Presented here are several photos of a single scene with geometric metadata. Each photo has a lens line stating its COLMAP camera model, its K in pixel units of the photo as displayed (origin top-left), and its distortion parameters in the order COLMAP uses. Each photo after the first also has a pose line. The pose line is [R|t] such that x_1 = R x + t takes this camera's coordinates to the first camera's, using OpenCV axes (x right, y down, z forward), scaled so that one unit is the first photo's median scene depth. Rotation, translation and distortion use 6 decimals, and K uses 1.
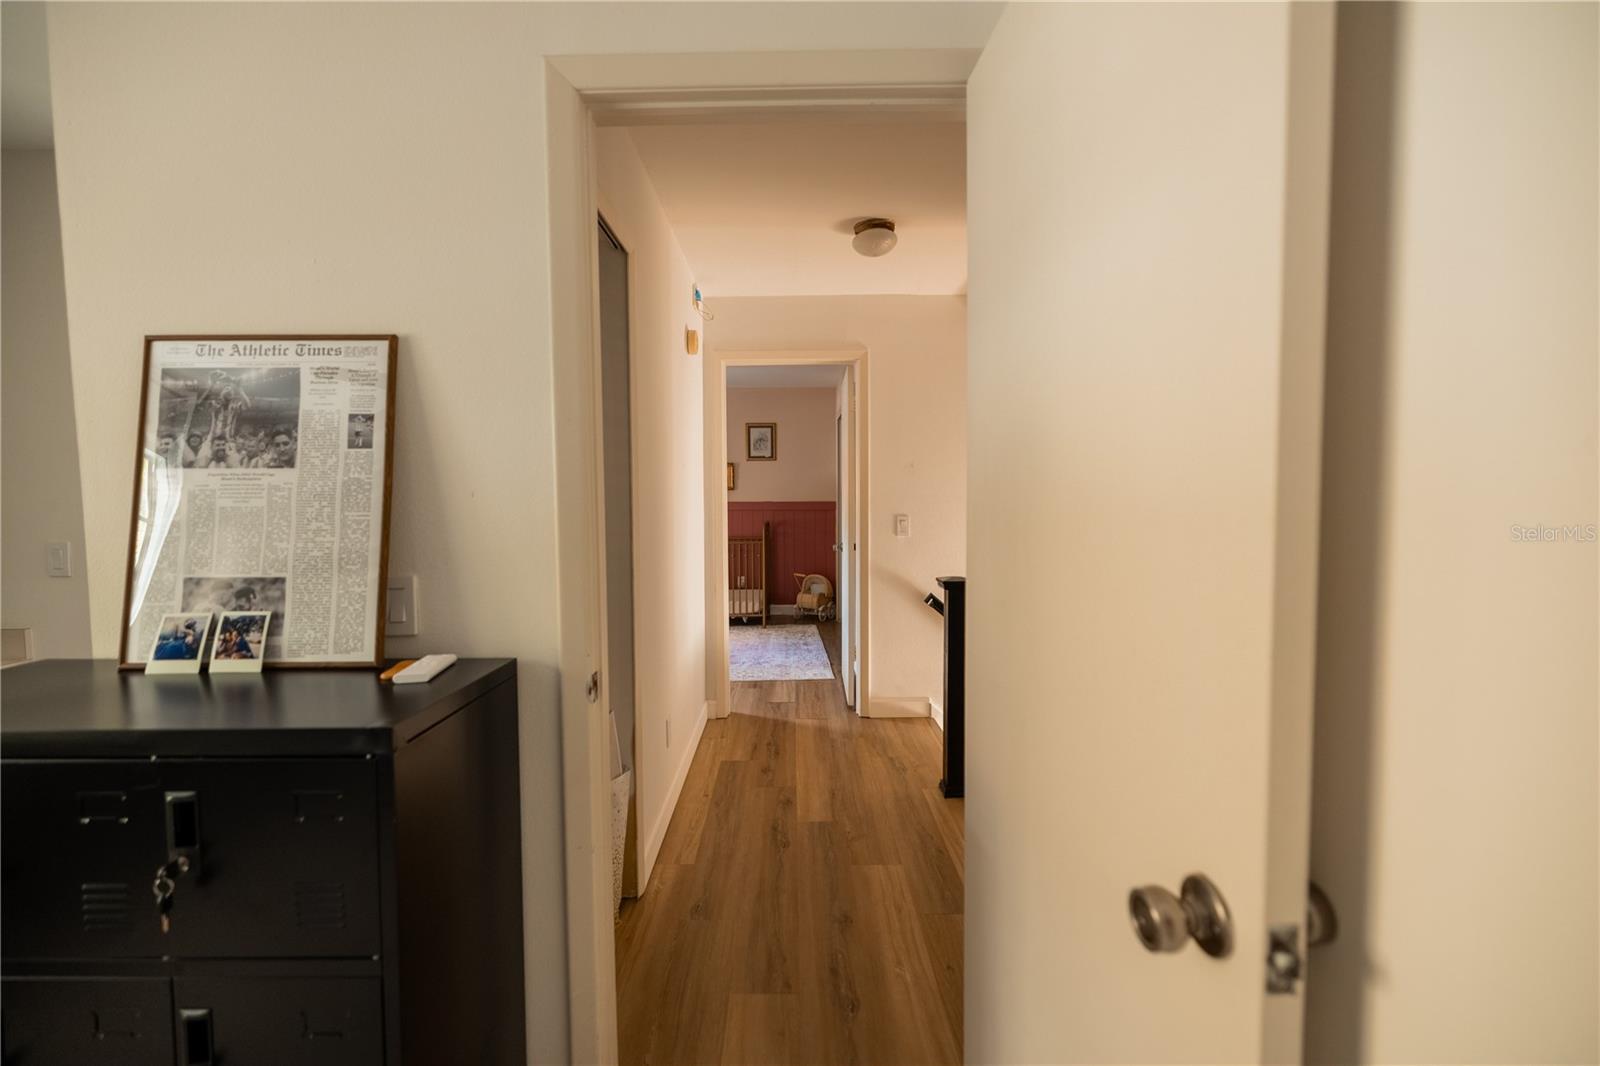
lens RADIAL K [[668.9, 0, 797.1], [0, 668.9, 531.5], [0, 0, 1]] dist [0.000222, -0.000500]
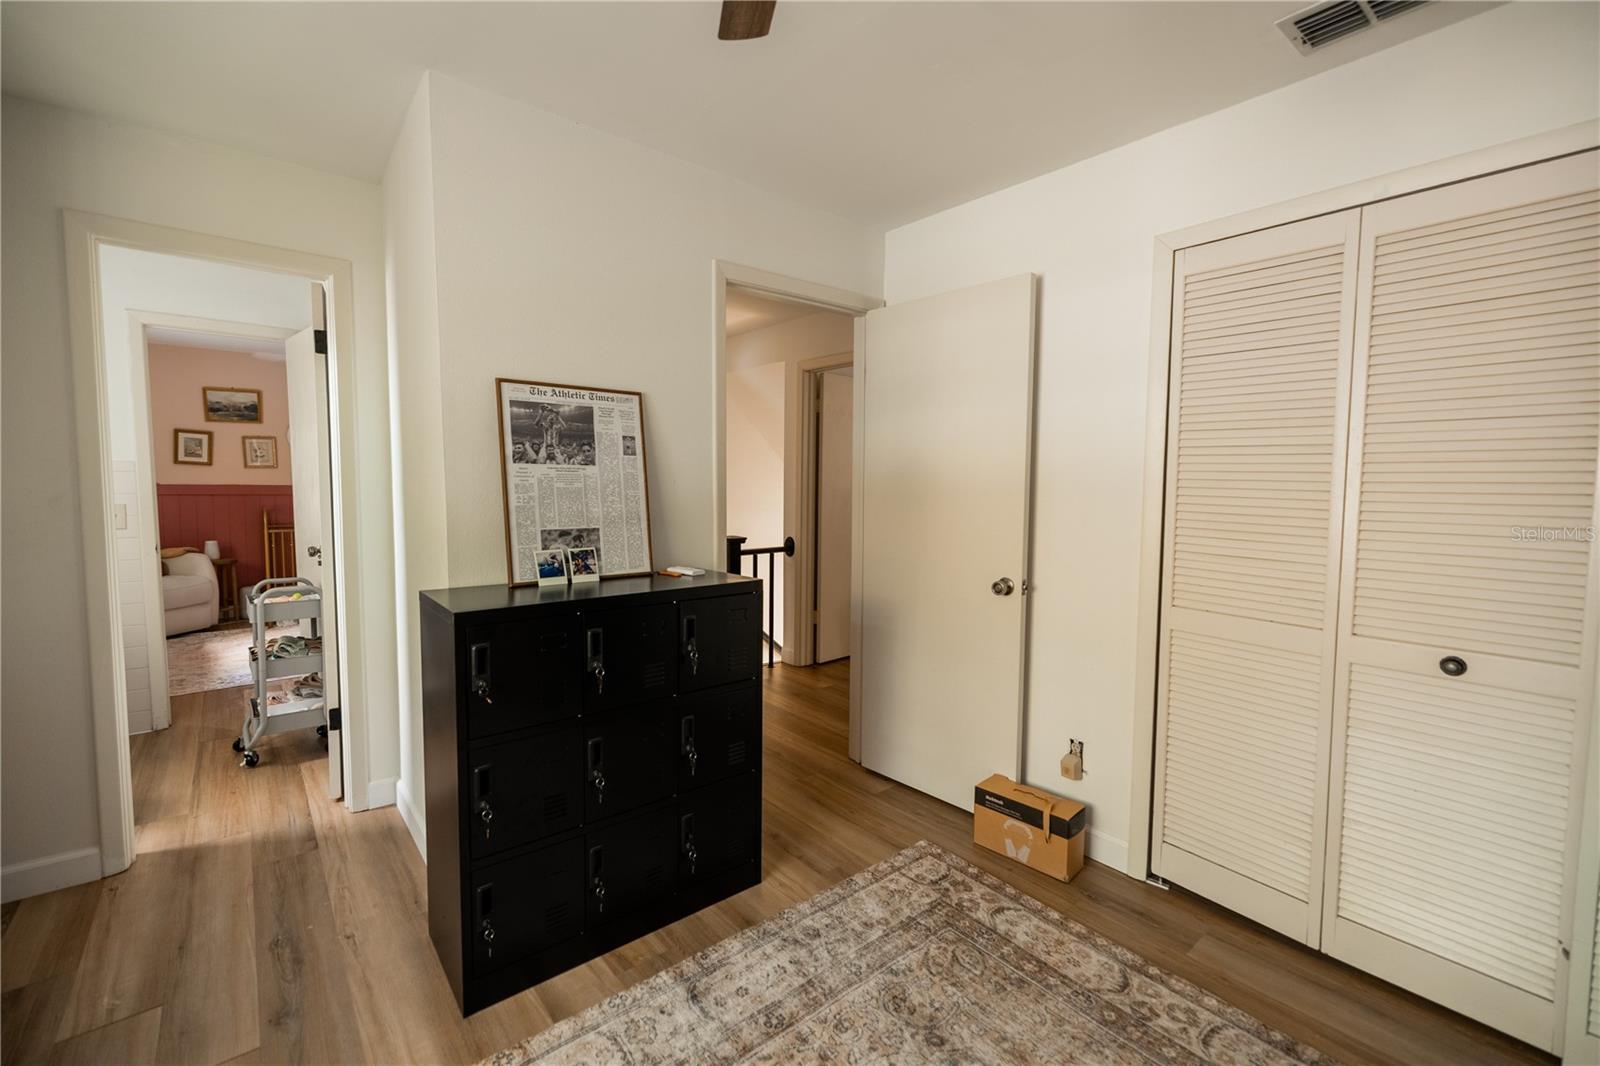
lens RADIAL K [[668.9, 0, 793.4], [0, 668.9, 530.3], [0, 0, 1]] dist [0.000222, -0.000500]
pose [[0.775807, -0.033592, 0.630076, -1.453589], [0.019836, 0.999387, 0.028859, 0.033660], [-0.630659, -0.009891, 0.775997, -0.673456]]
